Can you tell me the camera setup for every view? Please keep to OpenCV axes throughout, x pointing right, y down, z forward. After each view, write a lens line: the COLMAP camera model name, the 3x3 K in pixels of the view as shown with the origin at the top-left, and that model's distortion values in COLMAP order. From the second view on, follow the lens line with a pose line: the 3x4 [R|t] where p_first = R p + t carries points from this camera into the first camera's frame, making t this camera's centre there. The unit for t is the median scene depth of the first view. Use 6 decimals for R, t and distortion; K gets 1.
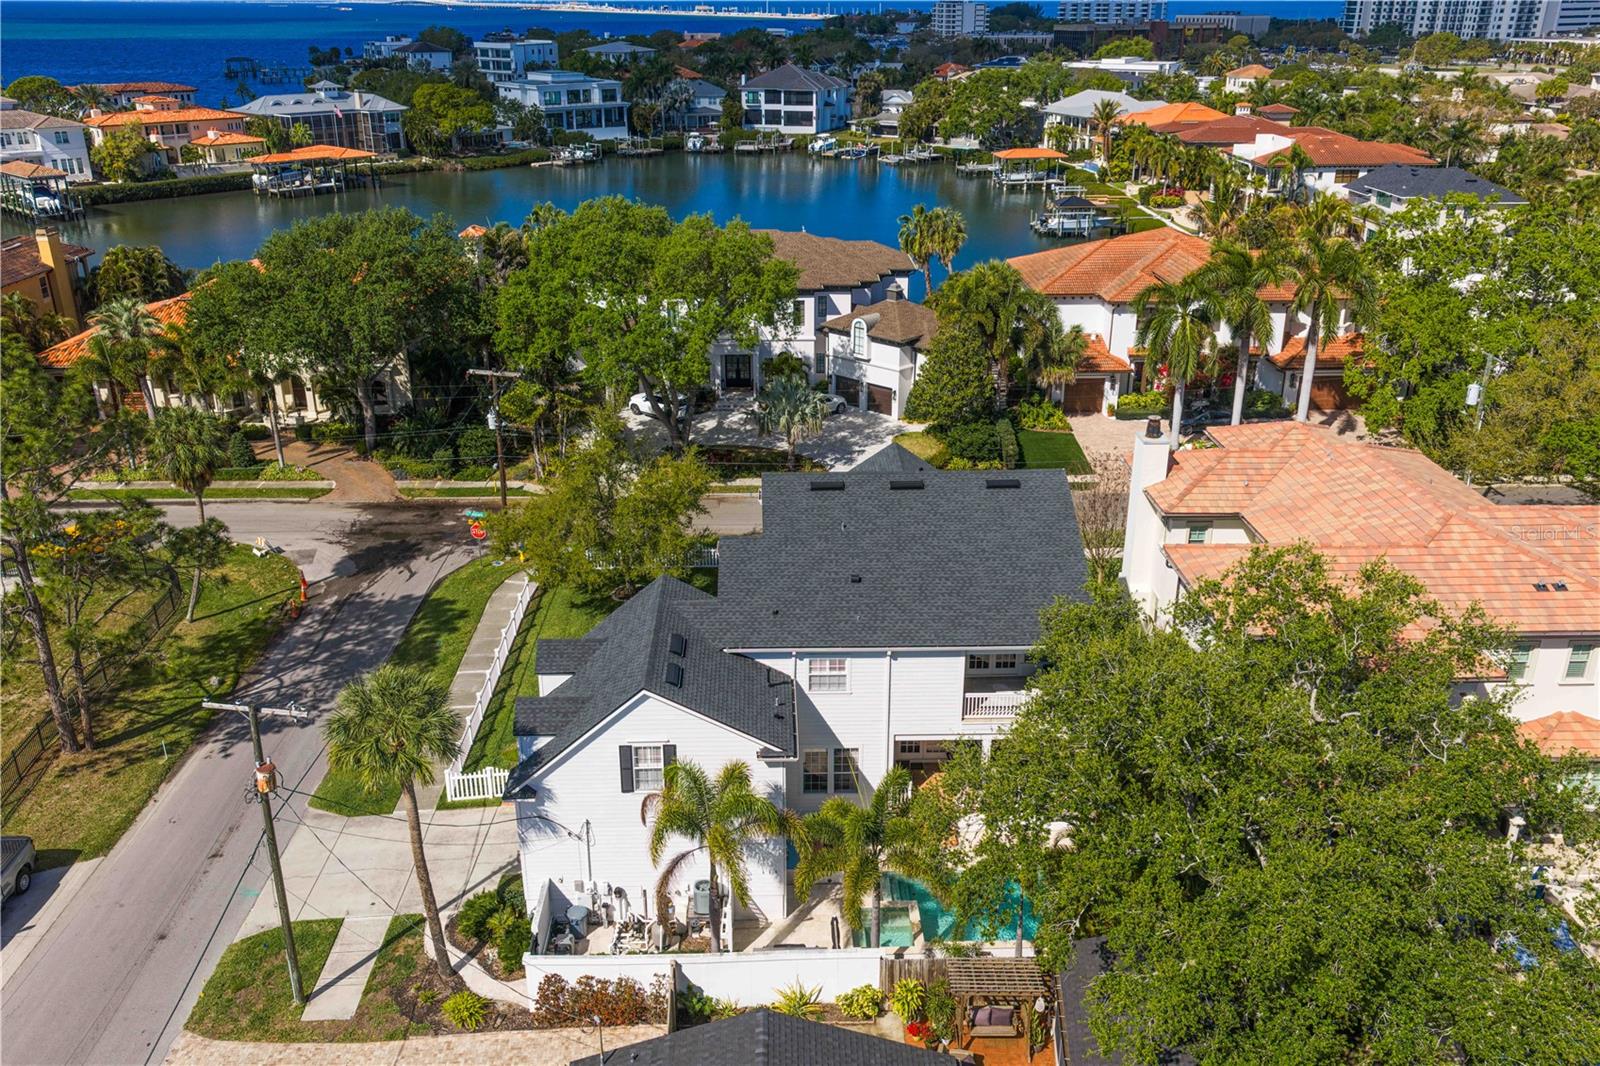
lens RADIAL K [[1297.9, 0, 800.0], [0, 1297.9, 533.0], [0, 0, 1]] dist [0.059924, -0.141154]
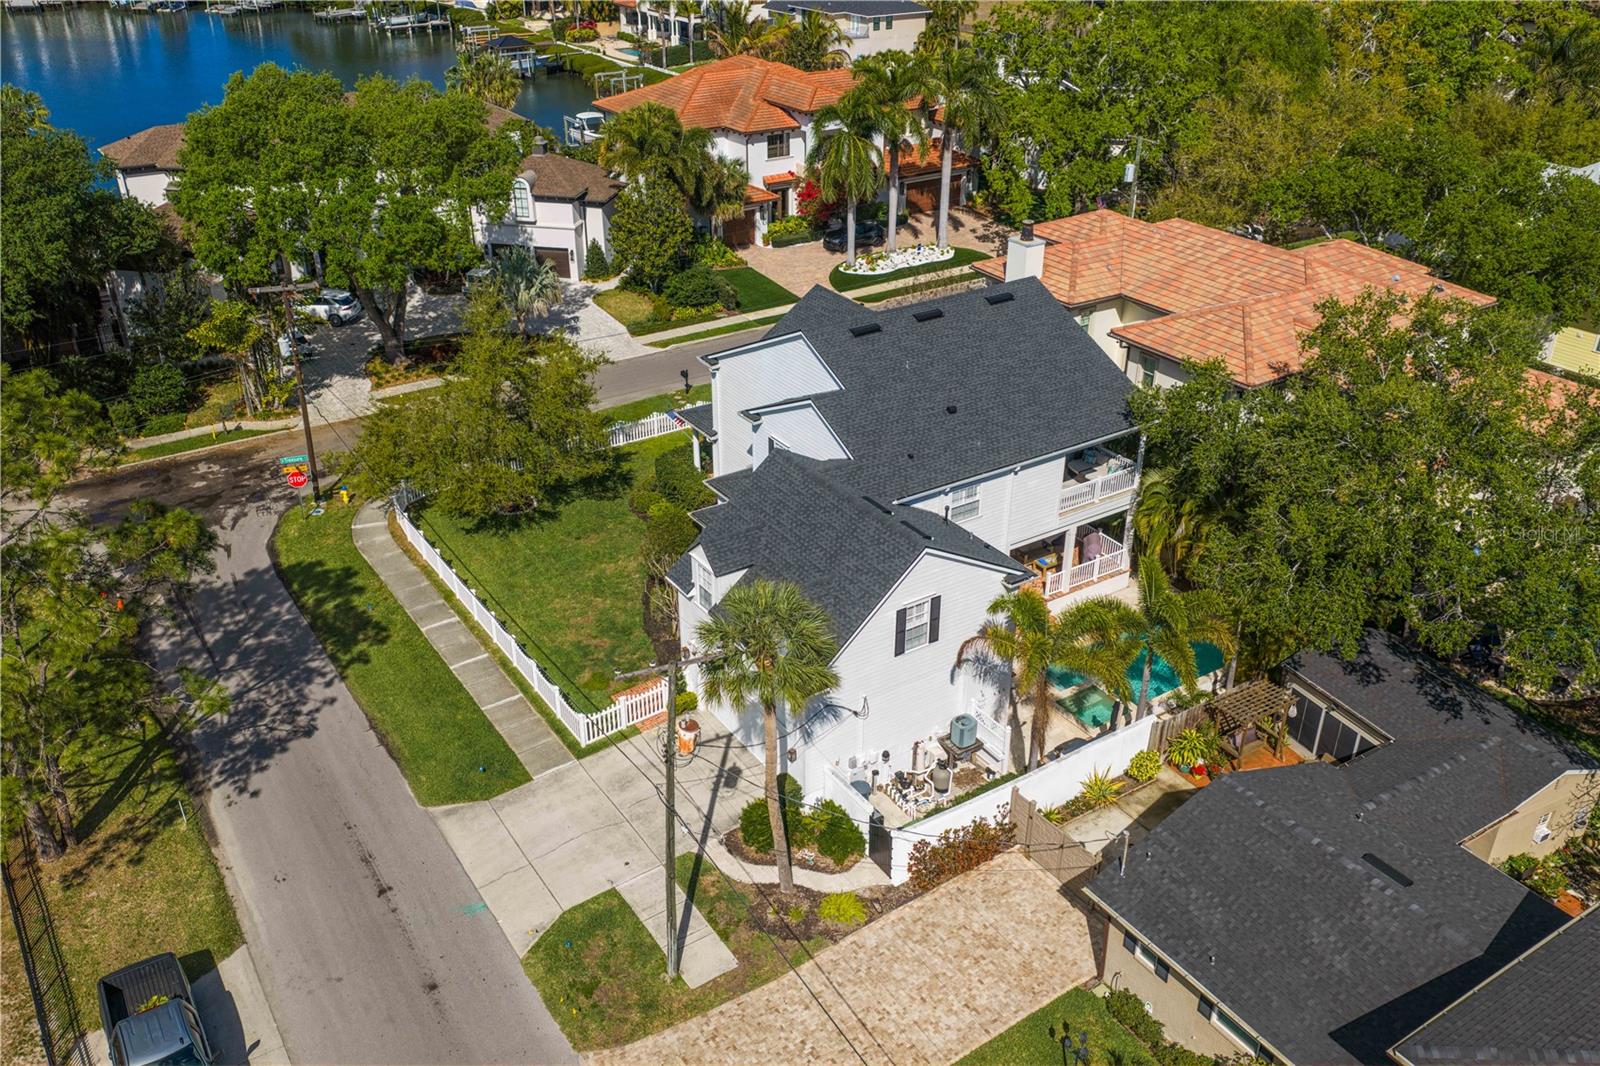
lens RADIAL K [[1297.9, 0, 800.0], [0, 1297.9, 533.0], [0, 0, 1]] dist [0.059924, -0.141154]
pose [[0.850040, -0.248275, 0.464534, -0.417049], [0.195207, 0.967630, 0.159955, -0.043404], [-0.489210, -0.045288, 0.870990, 0.111937]]
